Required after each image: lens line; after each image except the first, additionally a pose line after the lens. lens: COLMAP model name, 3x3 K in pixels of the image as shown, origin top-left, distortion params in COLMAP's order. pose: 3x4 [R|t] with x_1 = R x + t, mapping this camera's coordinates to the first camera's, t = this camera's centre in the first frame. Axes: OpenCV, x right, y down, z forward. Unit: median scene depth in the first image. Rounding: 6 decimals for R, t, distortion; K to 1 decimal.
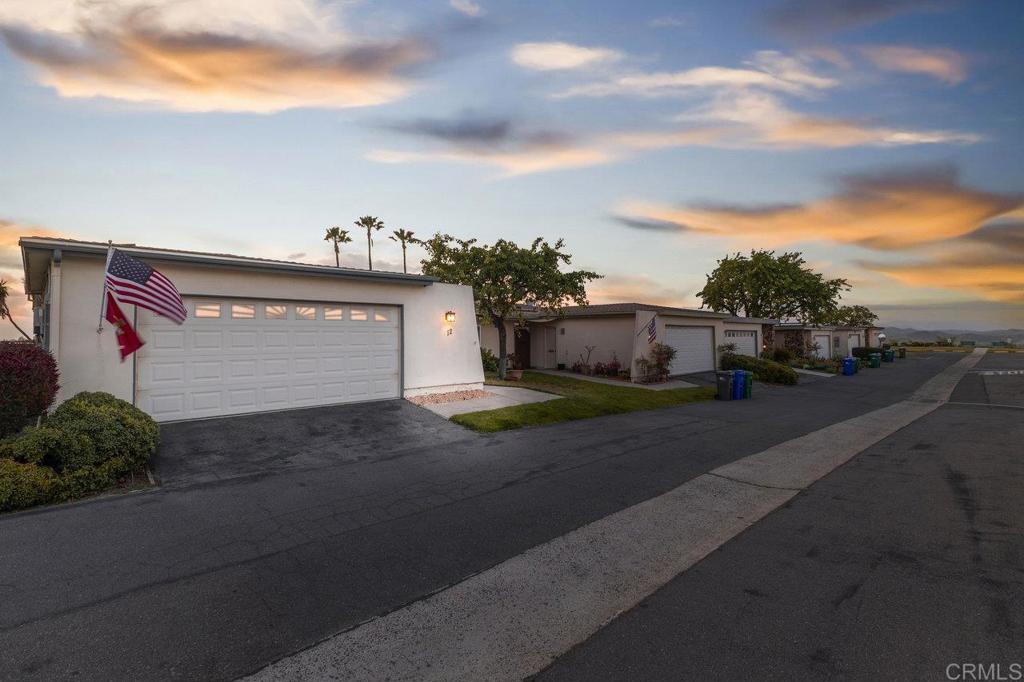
lens RADIAL K [[468.2, 0, 513.1], [0, 468.2, 333.2], [0, 0, 1]] dist [-0.002836, -0.000143]
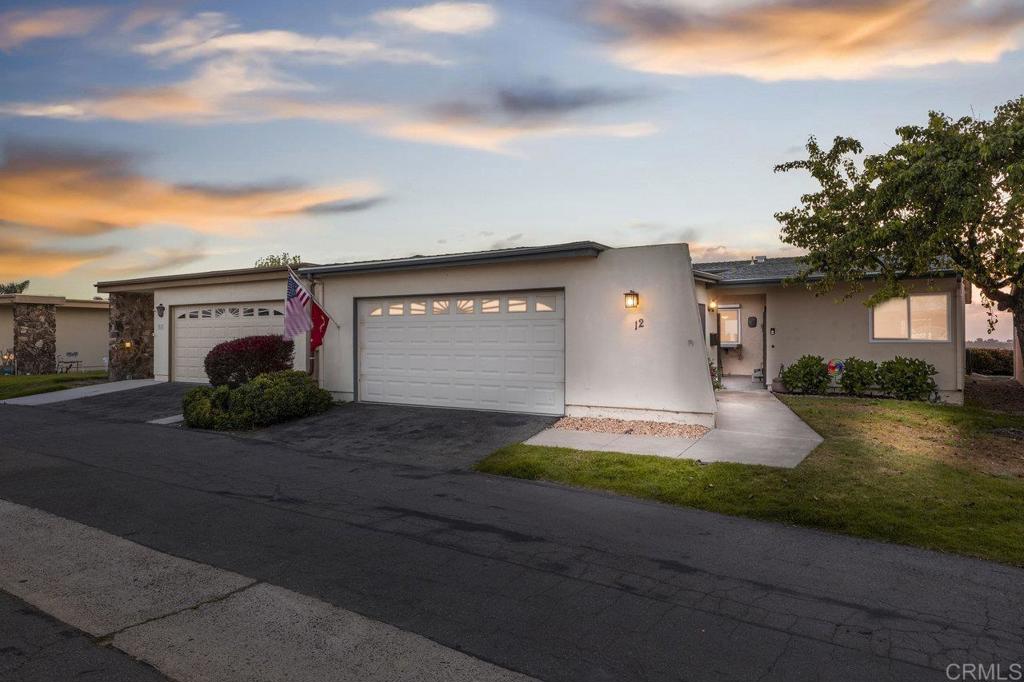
lens RADIAL K [[681.9, 0, 513.0], [0, 681.9, 343.5], [0, 0, 1]] dist [0.008058, 0.005878]
pose [[0.225033, 0.016118, -0.974218, 0.885924], [0.010505, 0.999765, 0.018967, 0.005302], [0.974295, -0.014503, 0.224810, 0.787460]]
